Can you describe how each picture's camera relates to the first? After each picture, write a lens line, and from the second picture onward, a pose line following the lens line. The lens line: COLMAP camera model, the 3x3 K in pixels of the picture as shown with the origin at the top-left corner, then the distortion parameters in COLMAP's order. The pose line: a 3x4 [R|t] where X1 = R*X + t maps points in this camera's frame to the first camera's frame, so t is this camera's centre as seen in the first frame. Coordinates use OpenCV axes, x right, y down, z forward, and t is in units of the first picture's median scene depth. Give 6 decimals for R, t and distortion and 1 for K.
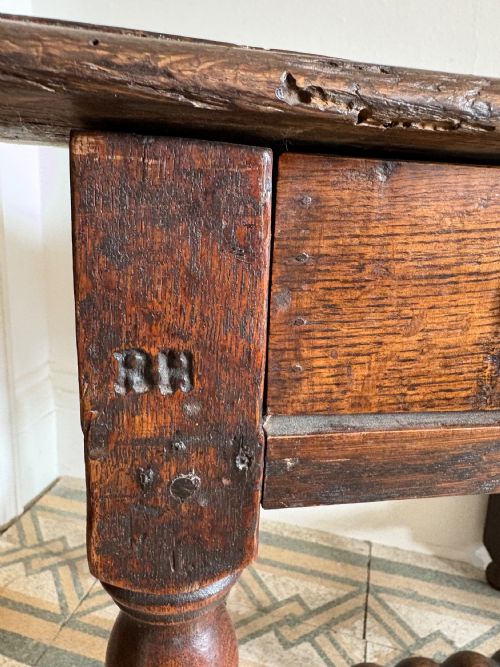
lens RADIAL K [[519.6, 0, 249.3], [0, 519.6, 285.7], [0, 0, 1]] dist [0.023430, -0.035277]
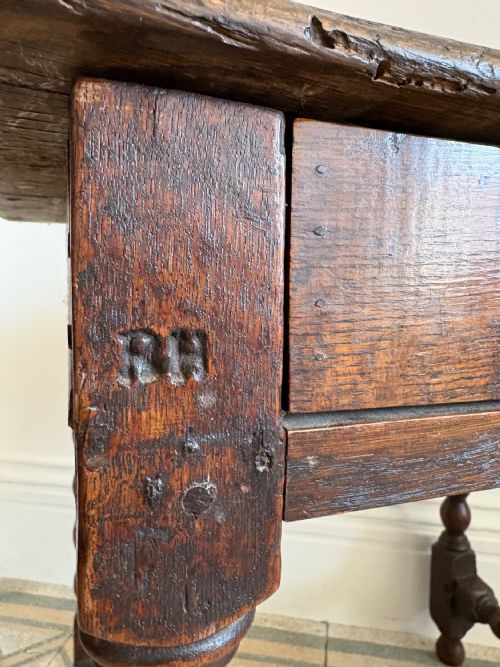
lens RADIAL K [[519.6, 0, 246.1], [0, 519.6, 299.1], [0, 0, 1]] dist [0.023430, -0.035277]
pose [[0.984128, -0.036364, 0.173693, -0.192548], [0.062504, 0.987087, -0.147489, 0.204821], [-0.166087, 0.156004, 0.973693, 0.116589]]
